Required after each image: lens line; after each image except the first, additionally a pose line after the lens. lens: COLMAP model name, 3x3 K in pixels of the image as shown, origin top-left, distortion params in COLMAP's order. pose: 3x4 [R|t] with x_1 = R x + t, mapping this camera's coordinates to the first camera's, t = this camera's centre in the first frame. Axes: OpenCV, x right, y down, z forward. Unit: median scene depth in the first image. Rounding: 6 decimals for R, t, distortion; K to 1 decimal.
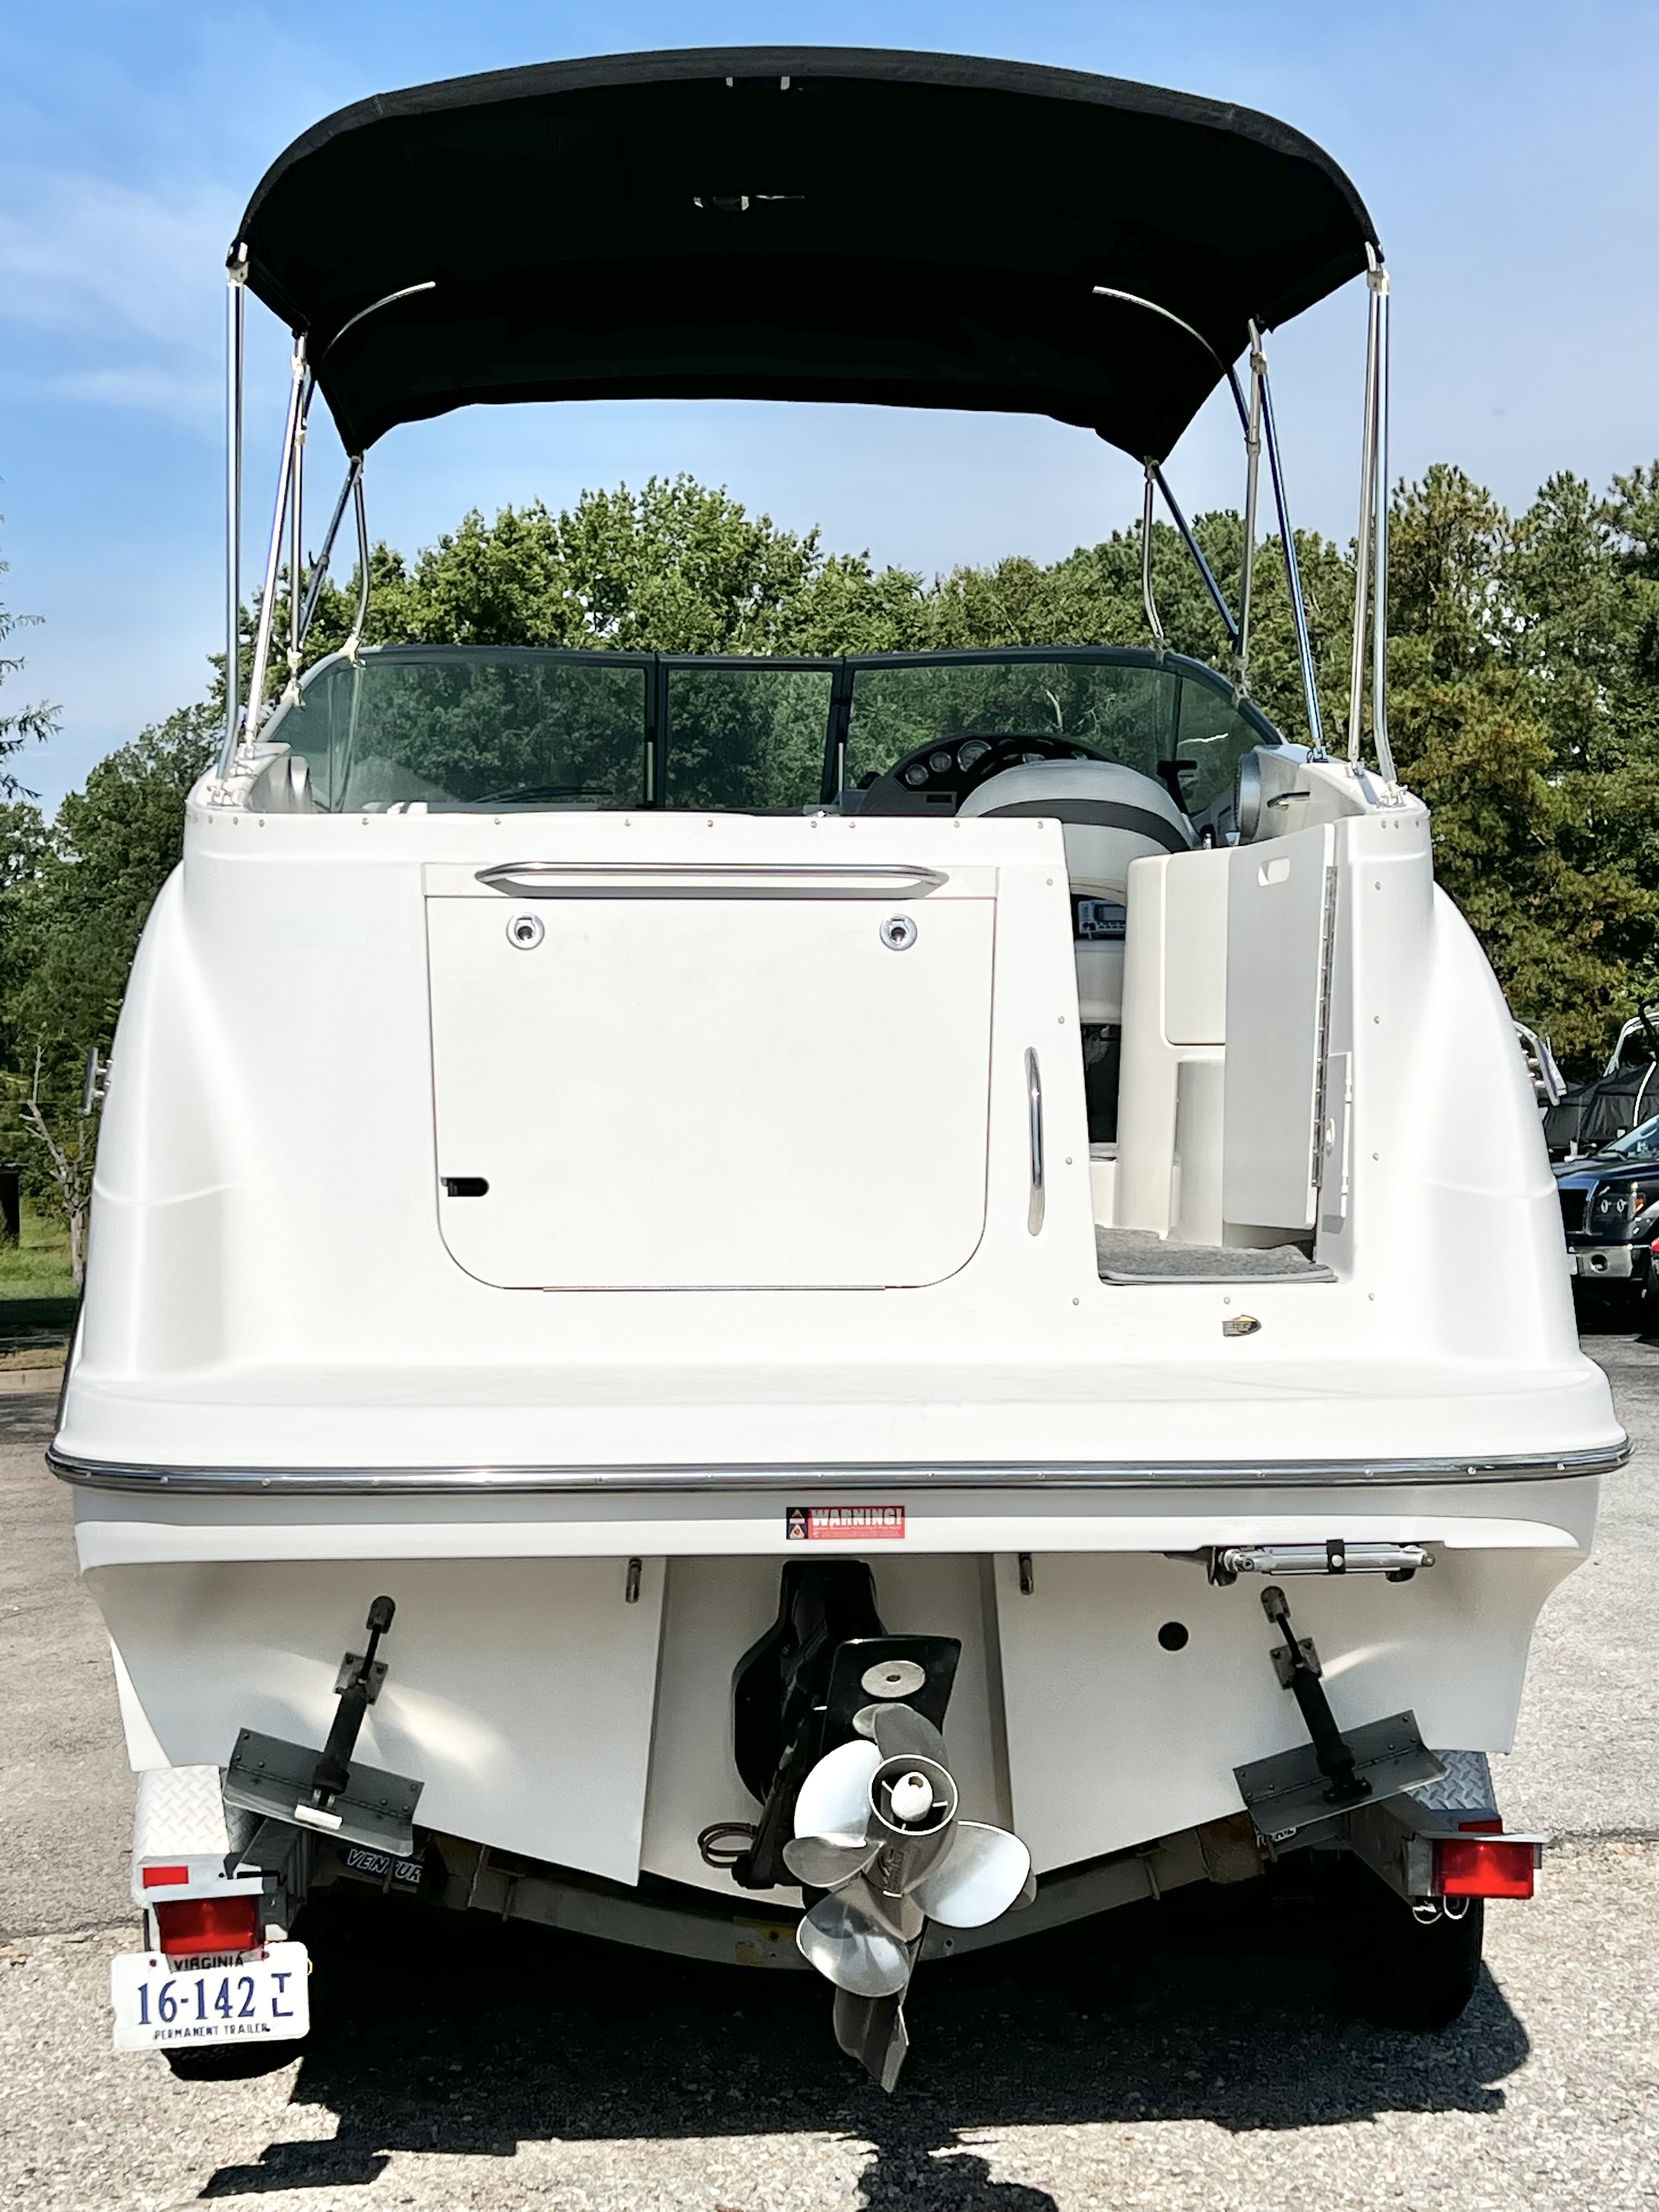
lens RADIAL K [[3595.0, 0, 829.1], [0, 3595.0, 1095.2], [0, 0, 1]] dist [0.056105, 0.000000]
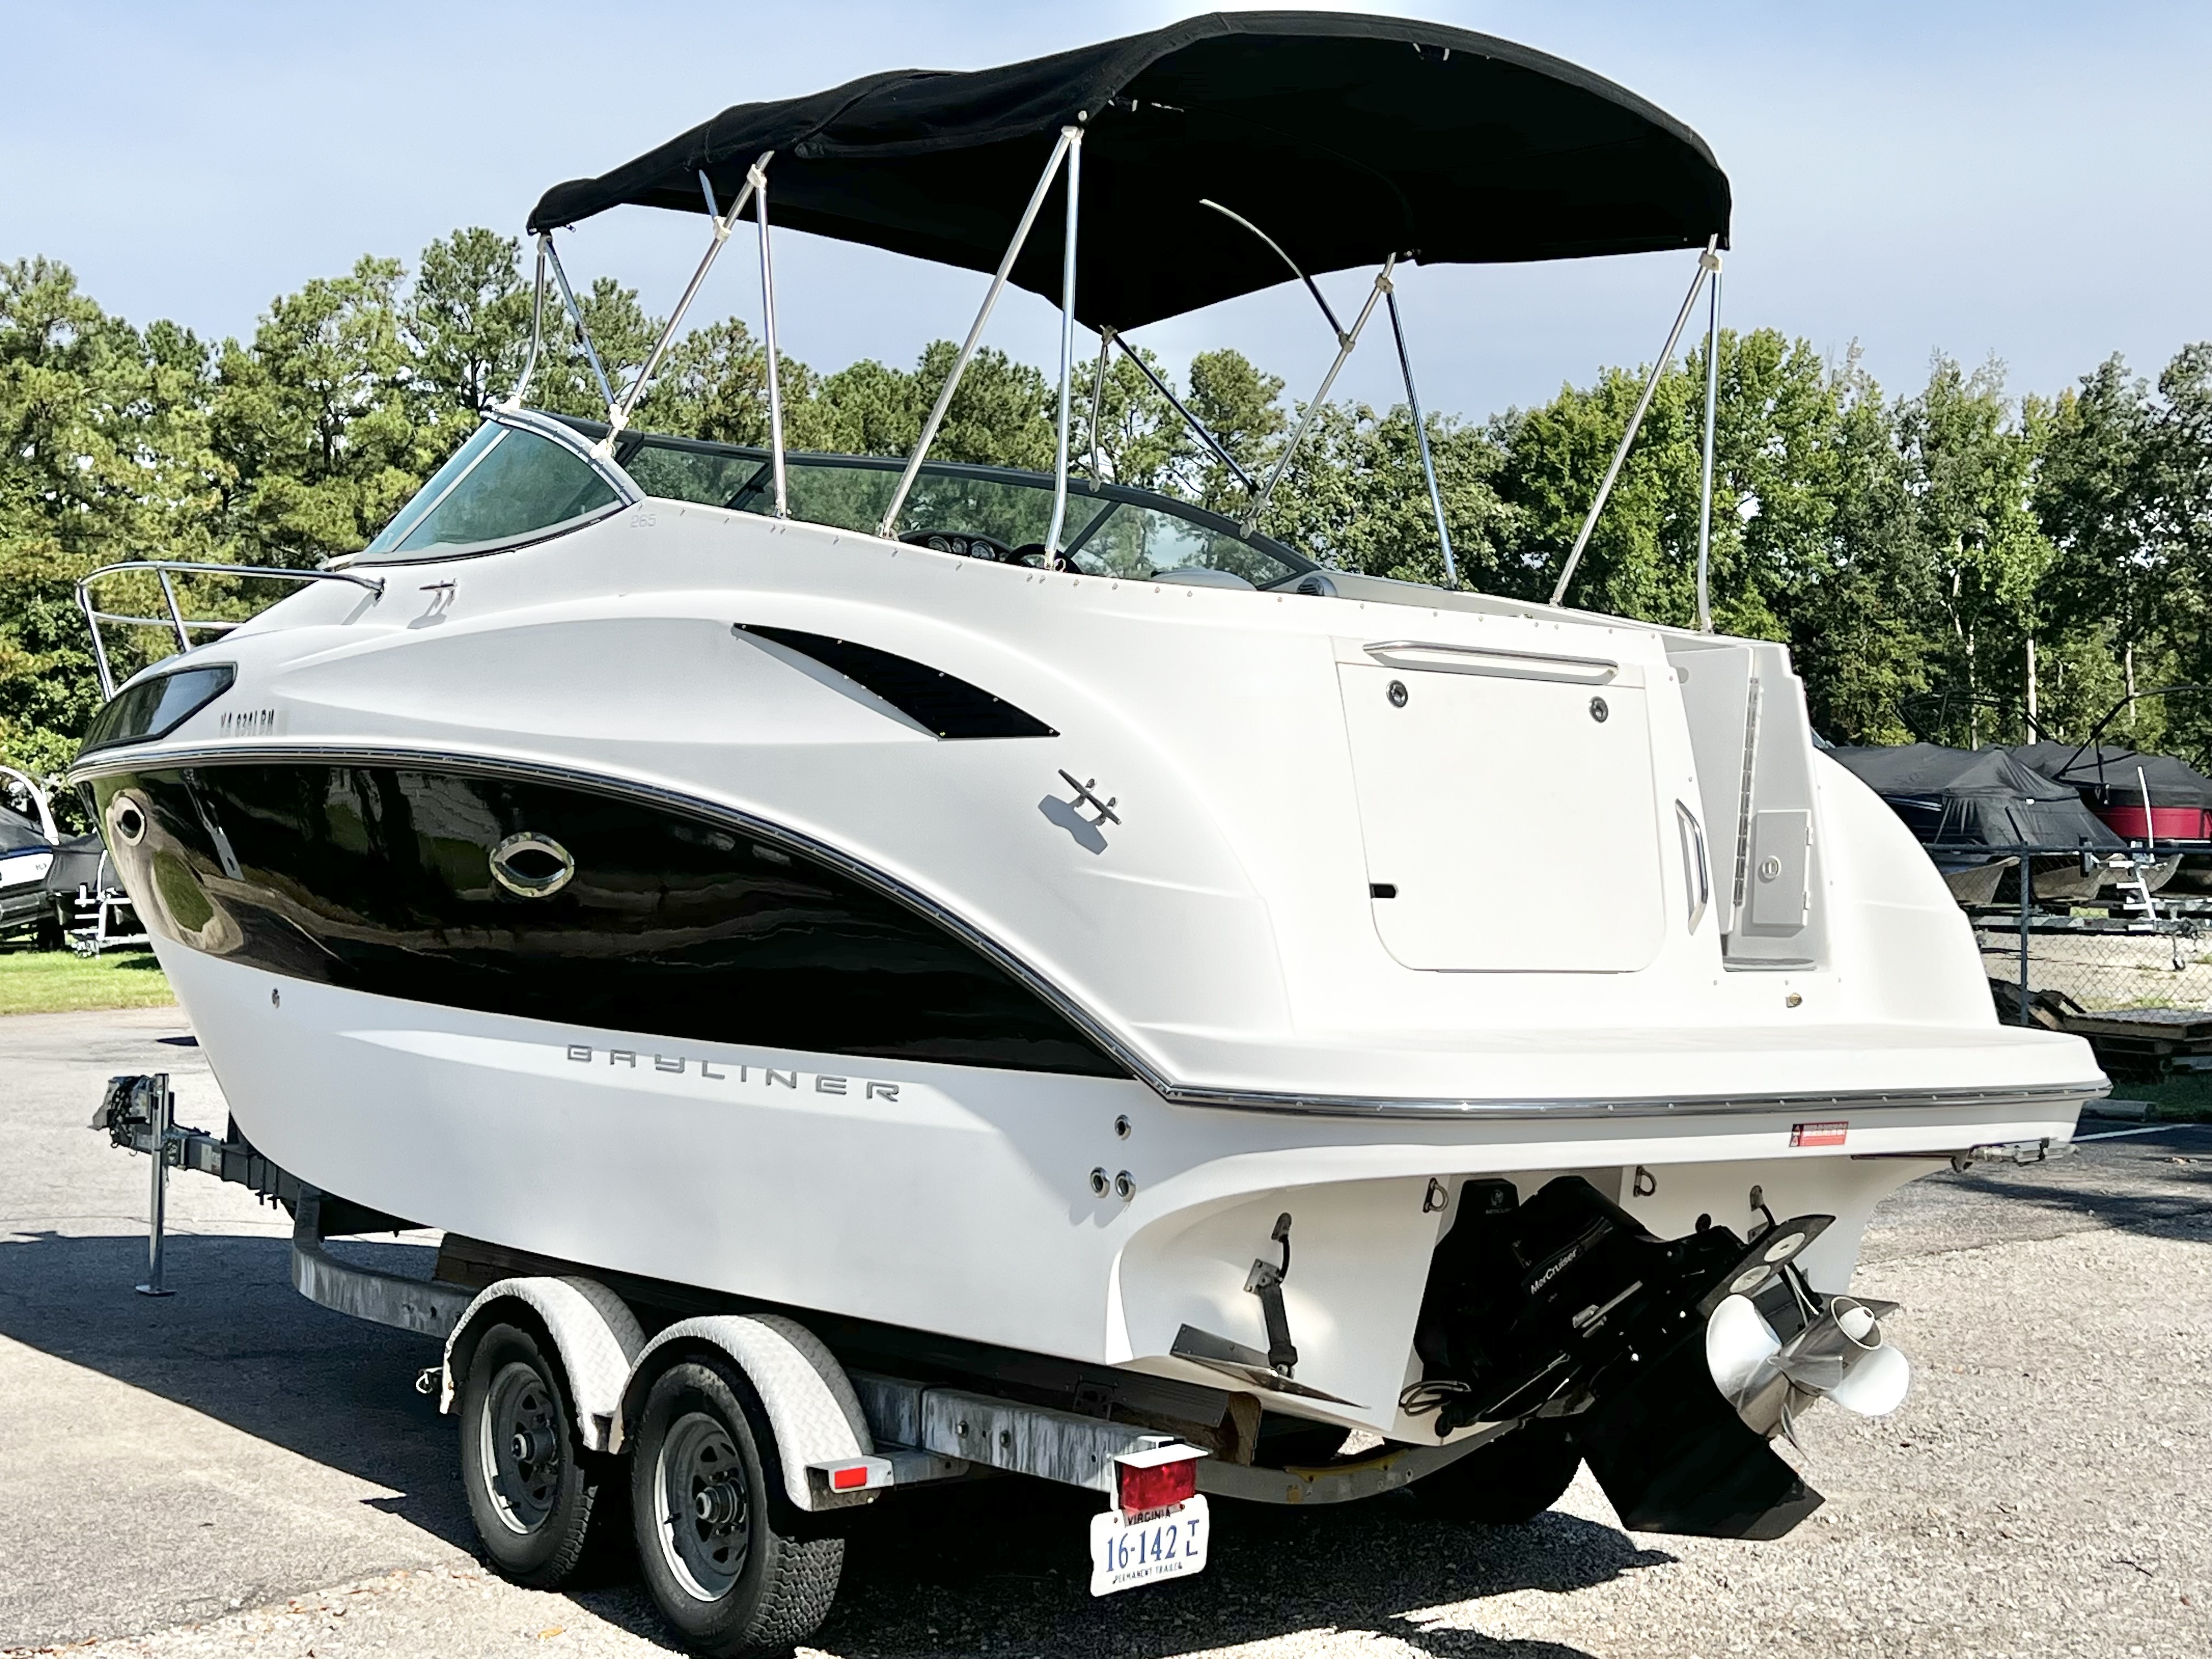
lens RADIAL K [[3257.9, 0, 1109.3], [0, 3257.9, 829.4], [0, 0, 1]] dist [0.102334, 0.000000]
pose [[0.826933, 0.030160, 0.561491, -0.815825], [-0.026361, 0.999542, -0.014866, 0.022708], [-0.561682, -0.002508, 0.827349, 0.084495]]
